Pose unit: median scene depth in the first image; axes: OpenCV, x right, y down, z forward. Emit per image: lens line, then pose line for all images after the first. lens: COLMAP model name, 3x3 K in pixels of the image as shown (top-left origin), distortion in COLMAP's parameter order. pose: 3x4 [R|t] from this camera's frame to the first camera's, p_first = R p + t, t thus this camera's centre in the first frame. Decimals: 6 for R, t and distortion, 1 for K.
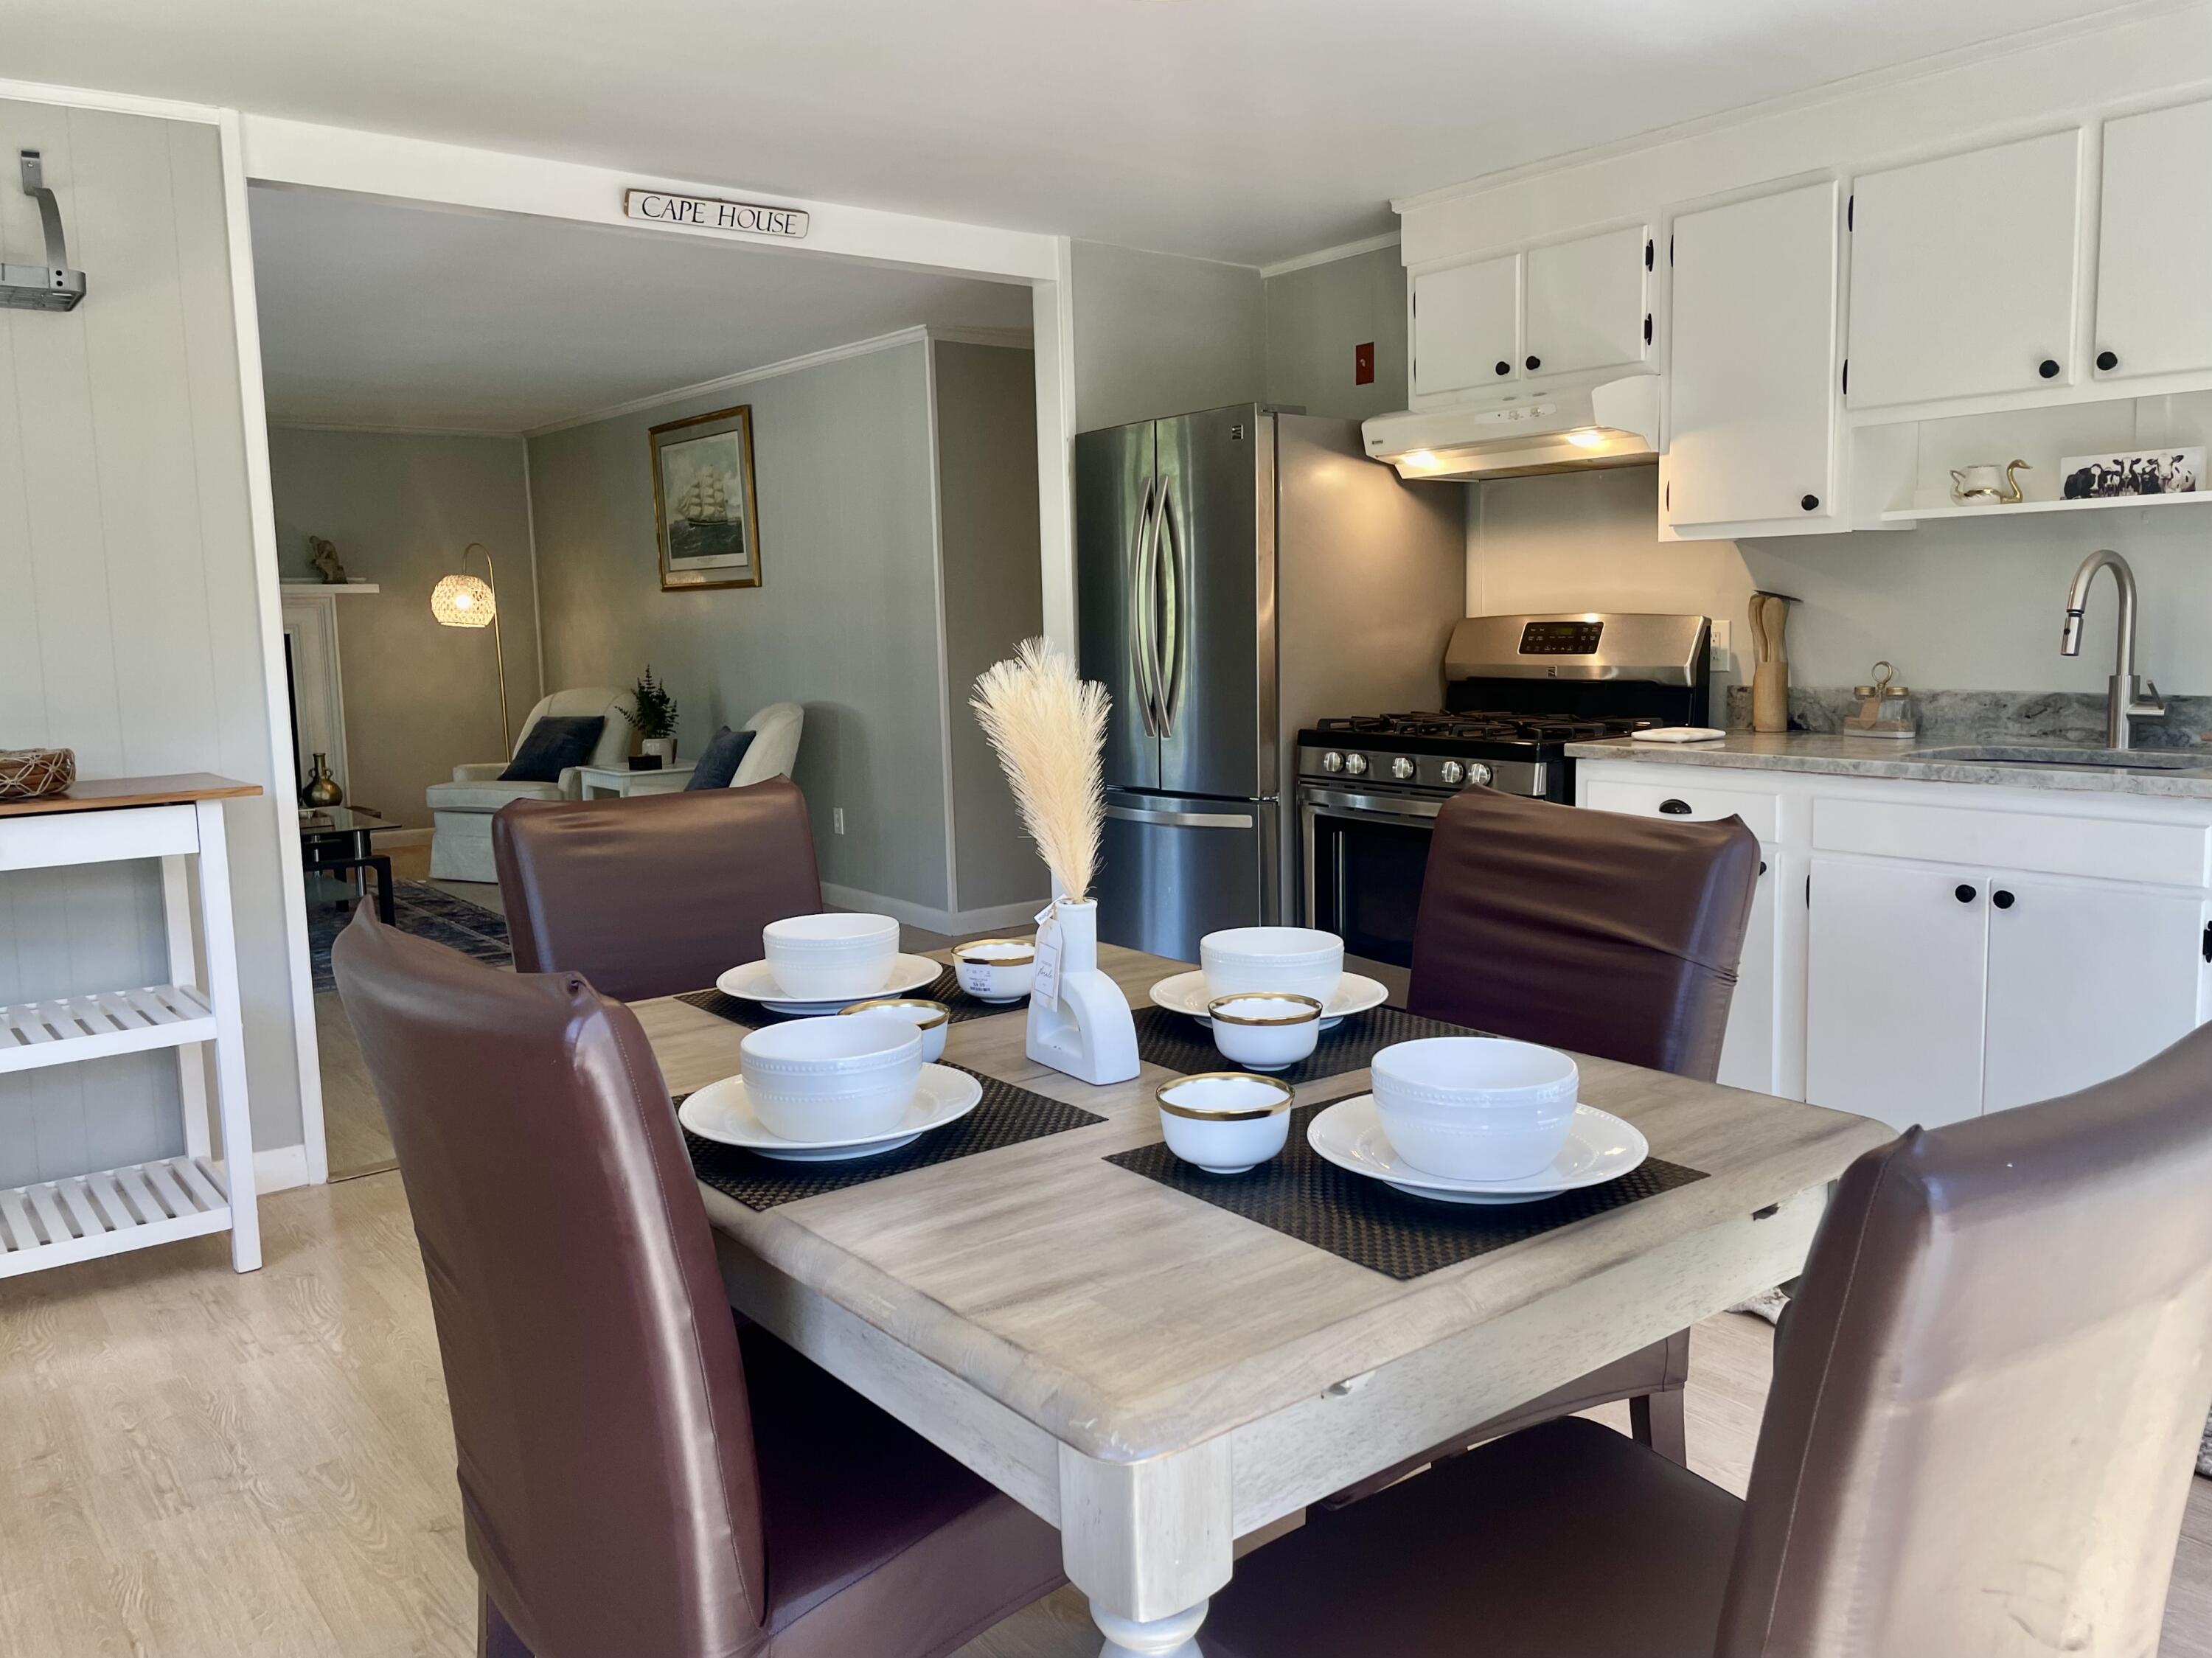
lens RADIAL K [[1683.3, 0, 1100.5], [0, 1683.3, 819.9], [0, 0, 1]] dist [0.066655, -0.098138]
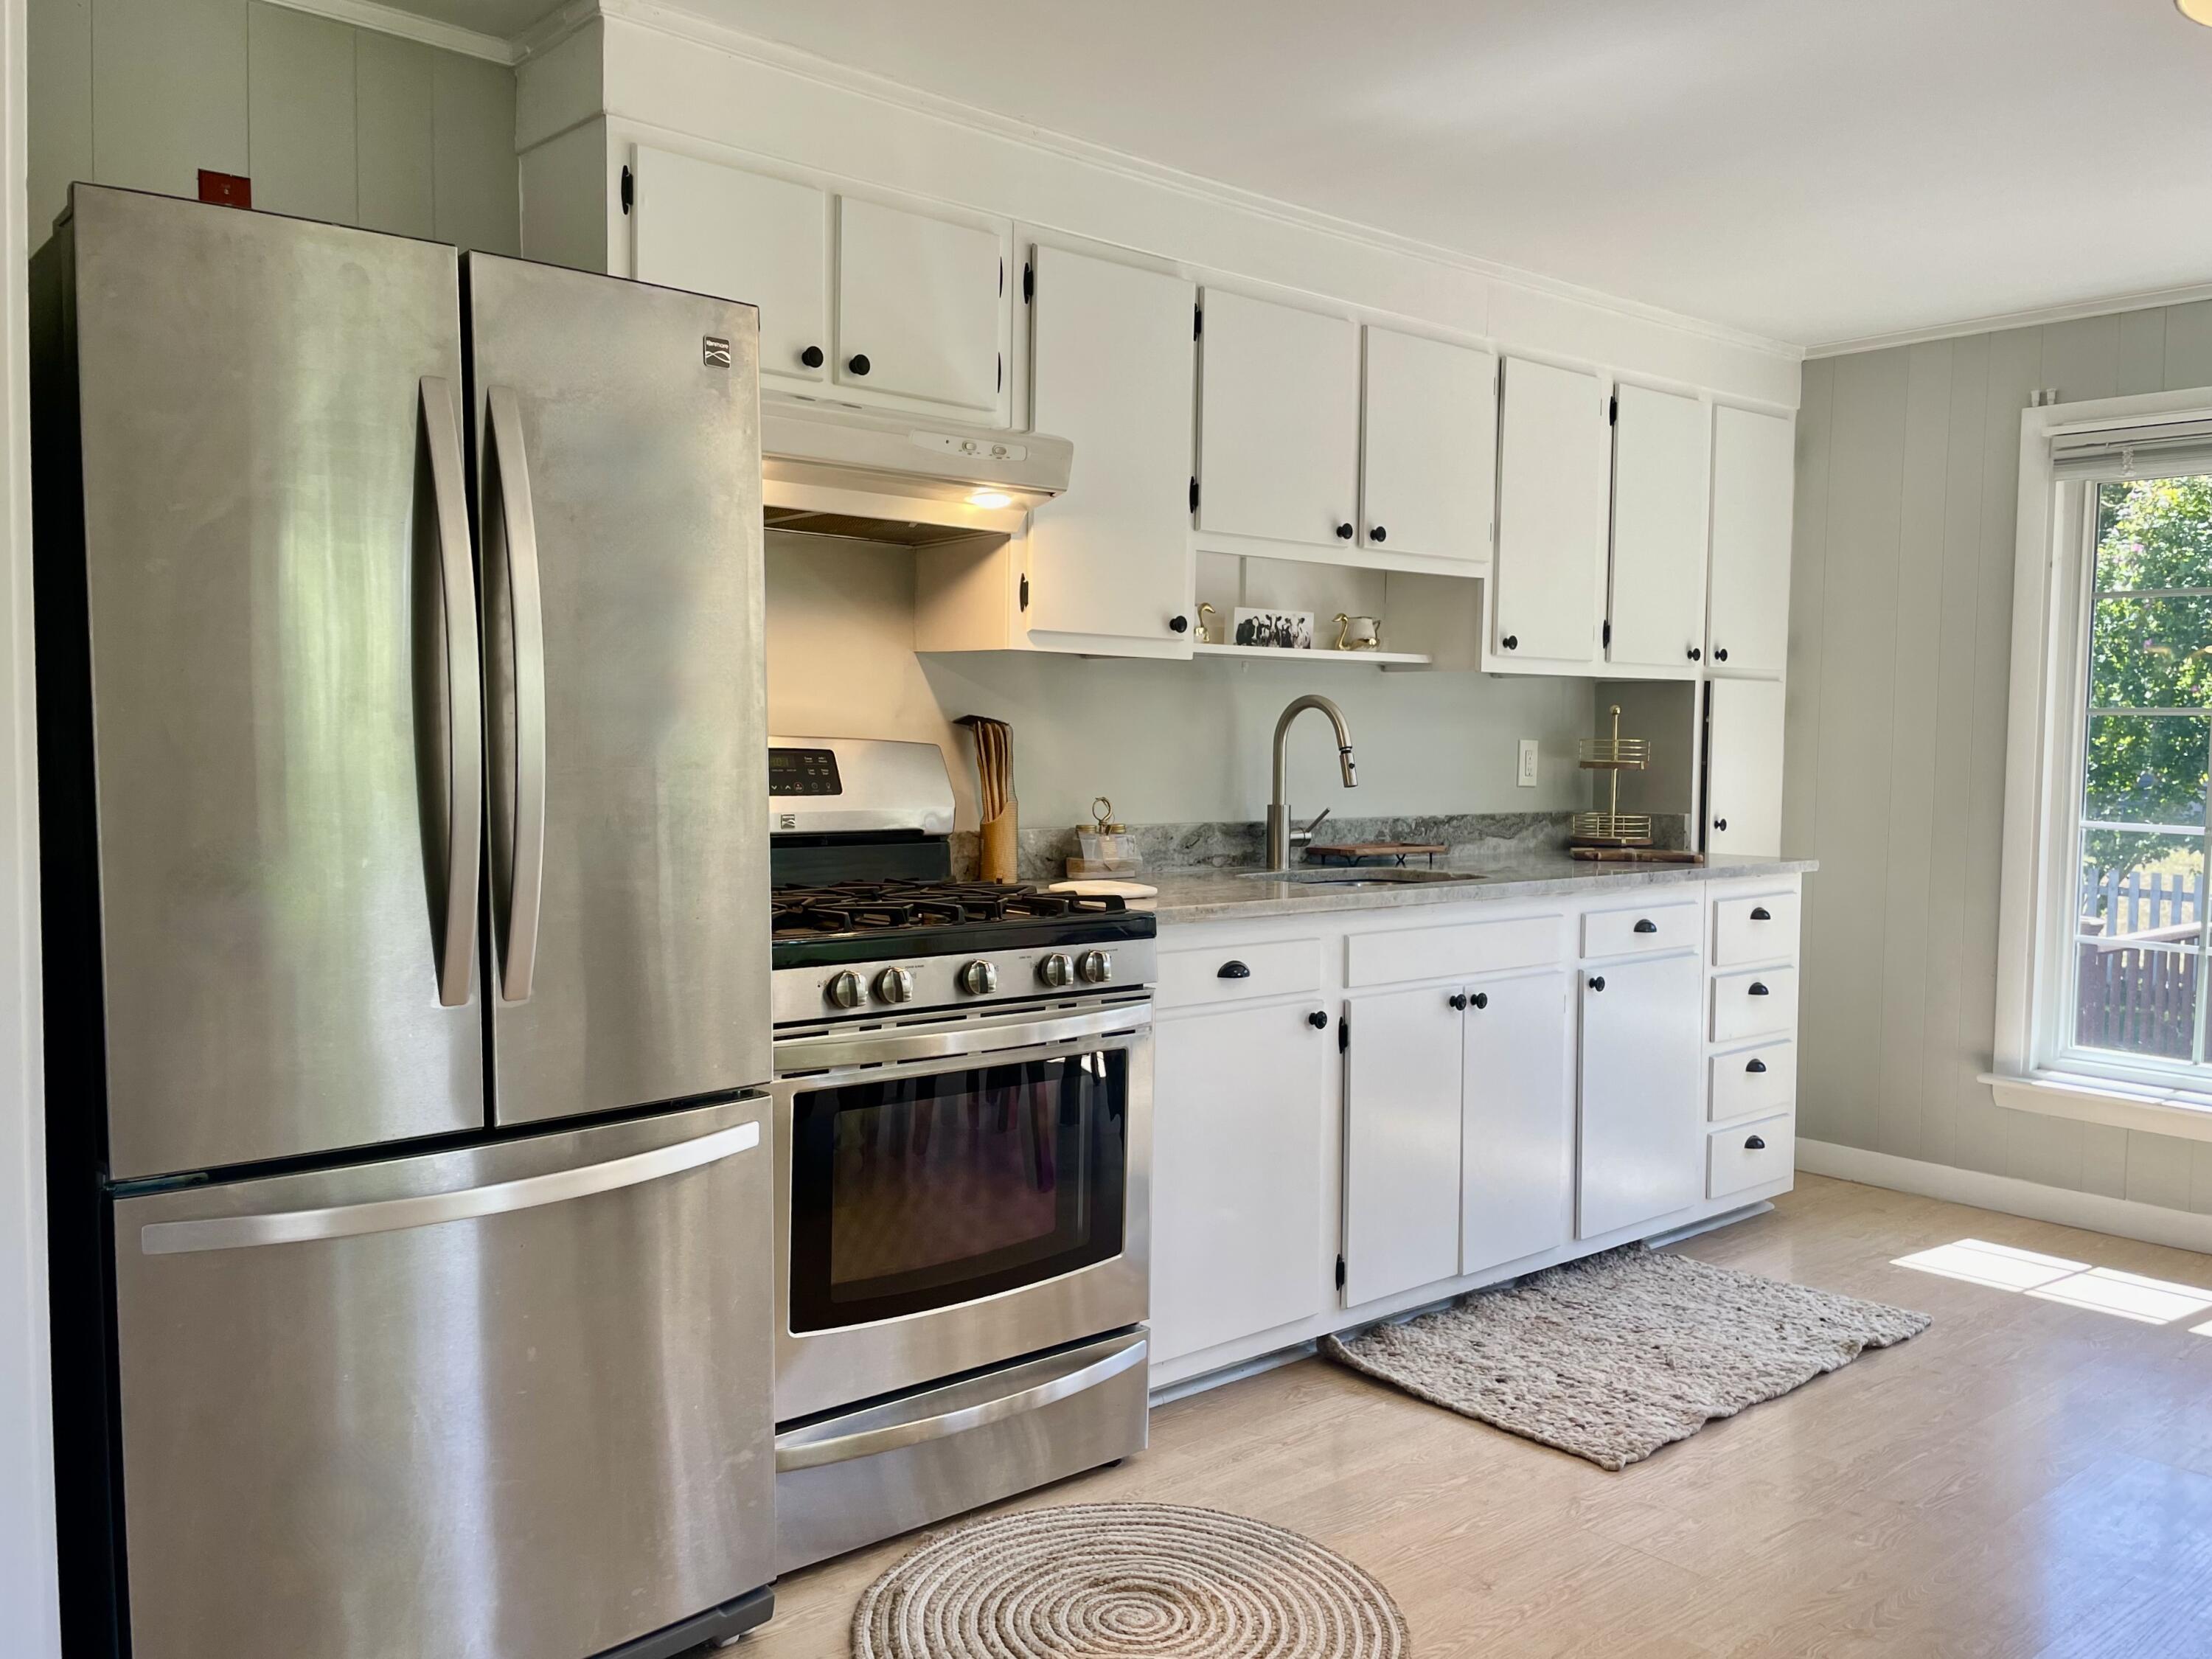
lens RADIAL K [[1758.5, 0, 1089.1], [0, 1758.5, 839.8], [0, 0, 1]] dist [0.084387, -0.125310]
pose [[-0.064125, -0.036326, 0.997280, -0.419061], [0.110556, 0.992927, 0.043276, -0.093904], [-0.991799, 0.113030, -0.059656, 0.889084]]
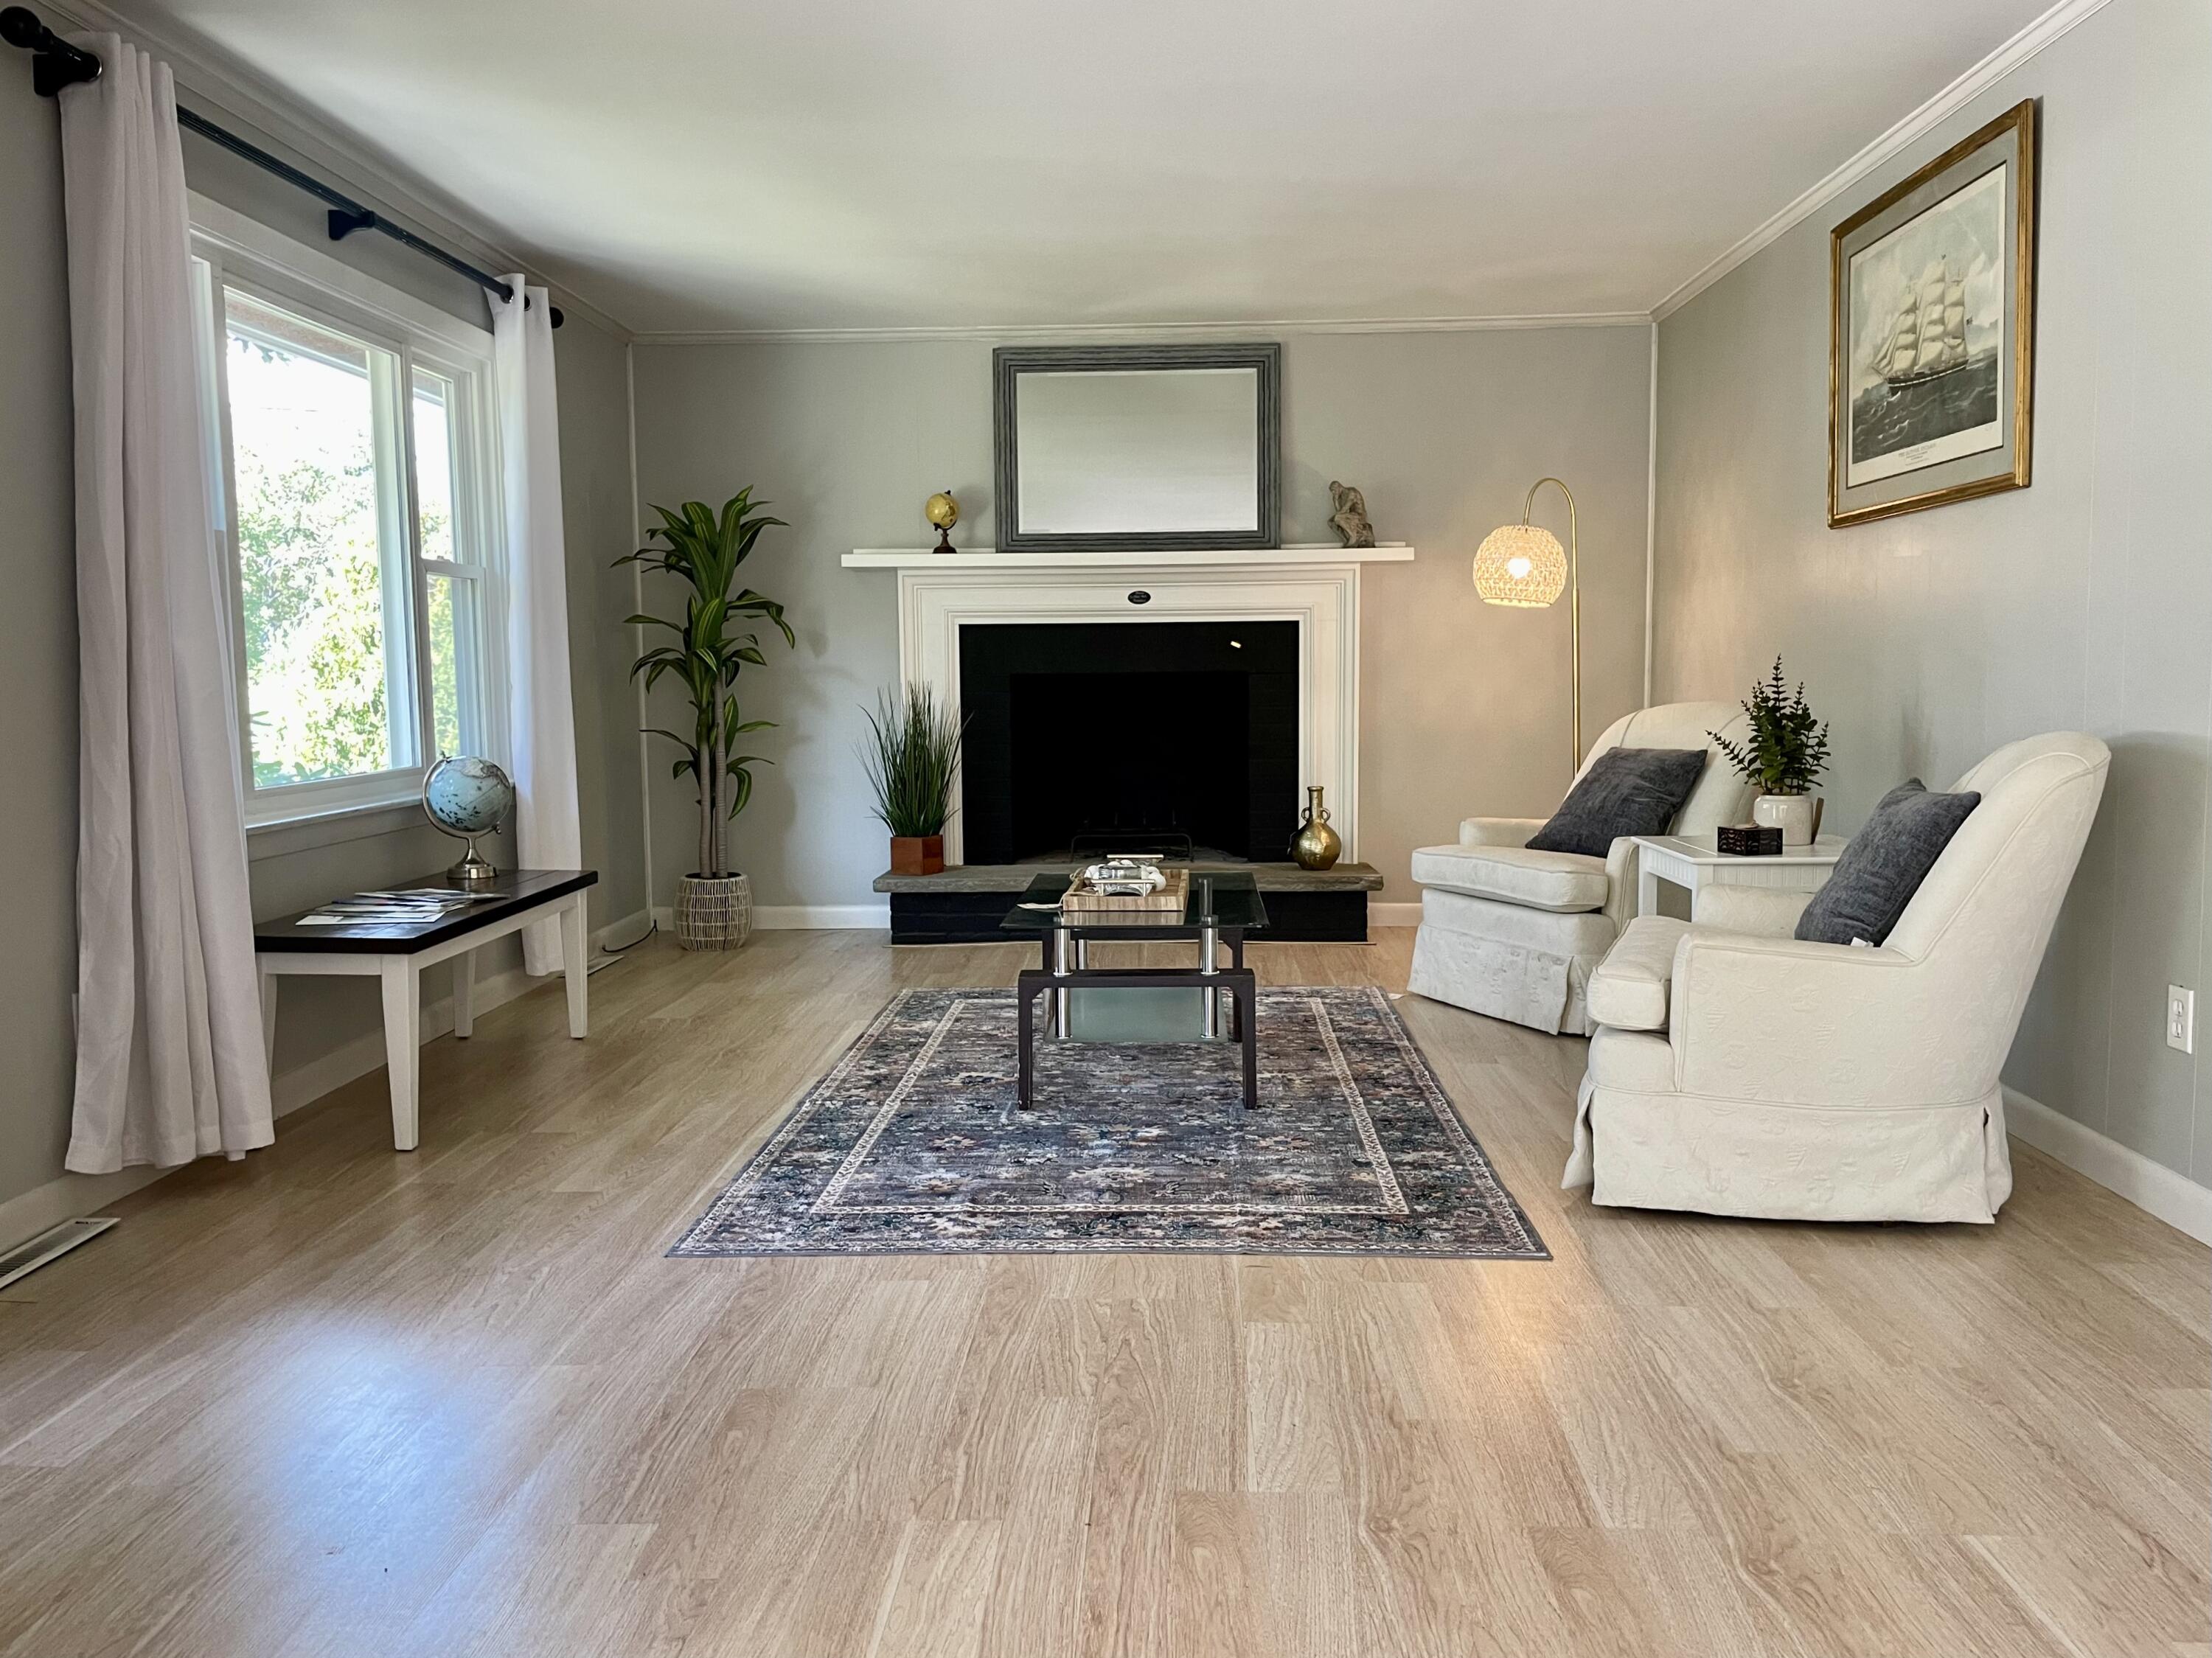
lens RADIAL K [[1758.3, 0, 1089.1], [0, 1758.3, 839.3], [0, 0, 1]] dist [0.084387, -0.125310]
pose [[0.774697, 0.076861, -0.627644, -0.150638], [-0.085497, 0.996202, 0.016467, -0.047078], [0.626527, 0.040905, 0.778326, 0.808747]]
